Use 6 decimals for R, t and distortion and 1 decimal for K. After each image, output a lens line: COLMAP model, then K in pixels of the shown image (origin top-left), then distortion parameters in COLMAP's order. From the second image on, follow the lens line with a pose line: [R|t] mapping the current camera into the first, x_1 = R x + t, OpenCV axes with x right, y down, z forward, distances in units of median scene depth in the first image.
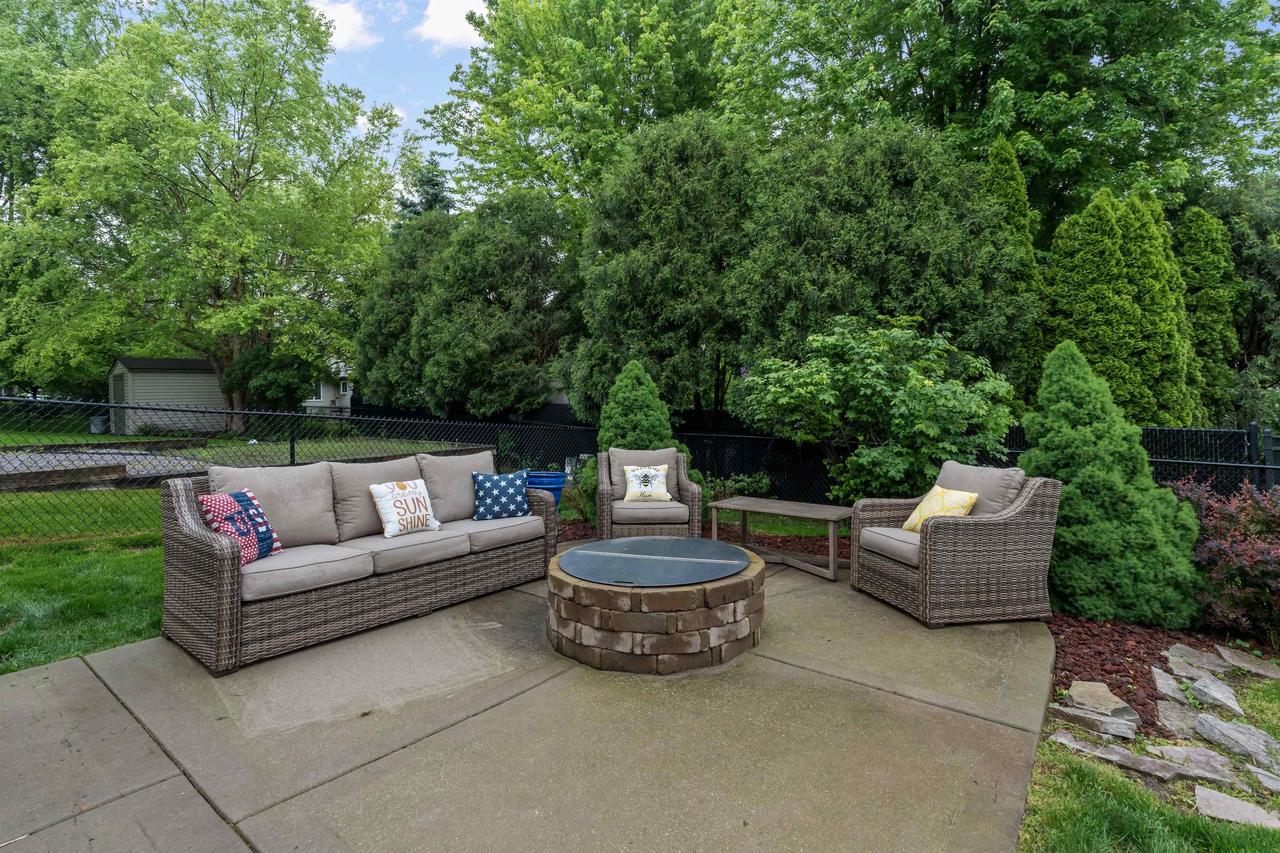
lens RADIAL K [[602.9, 0, 645.2], [0, 602.9, 390.5], [0, 0, 1]] dist [-0.014681, 0.000100]
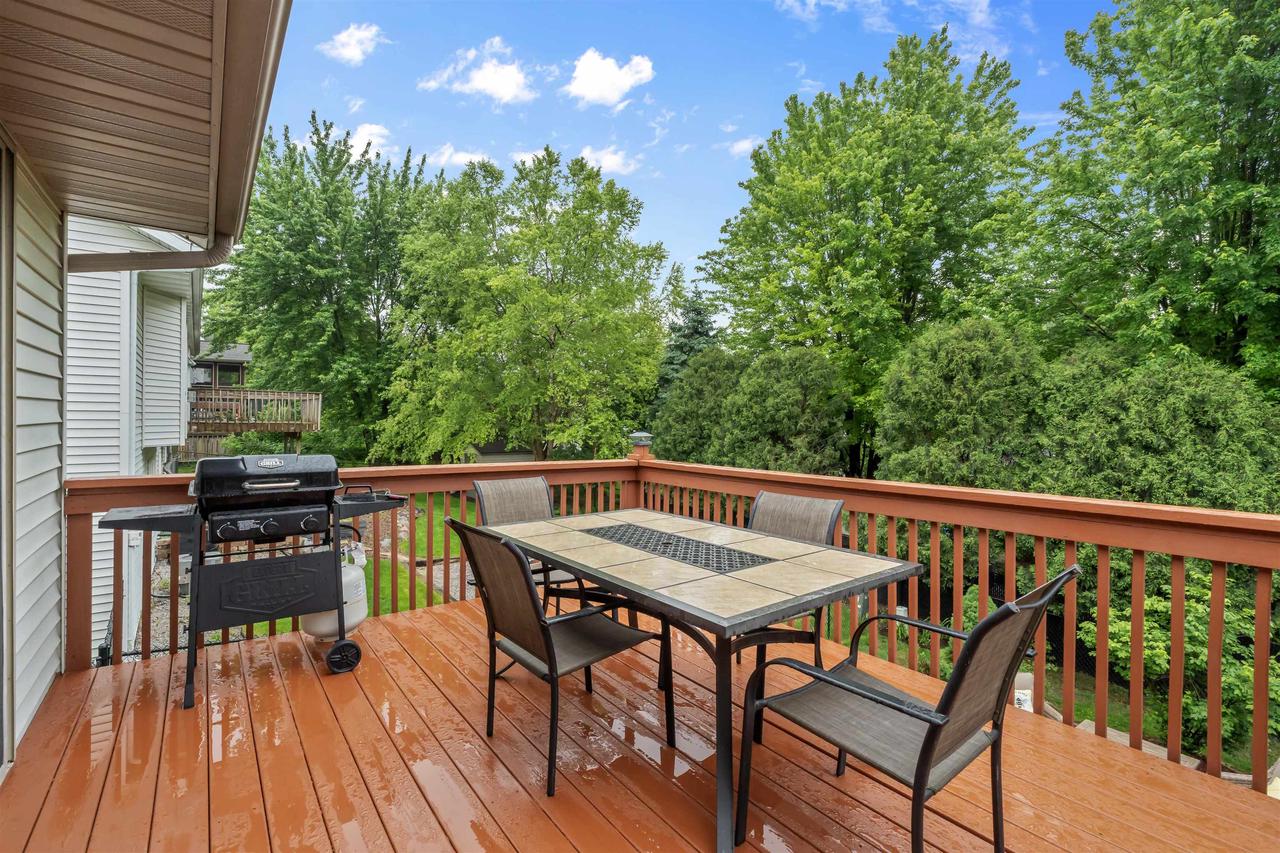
lens RADIAL K [[574.0, 0, 643.6], [0, 574.0, 424.4], [0, 0, 1]] dist [-0.000646, 0.000342]
pose [[0.964175, 0.037854, -0.262553, -0.282664], [-0.030726, 0.999041, 0.031203, -0.288161], [0.263482, -0.022018, 0.964413, -0.320458]]
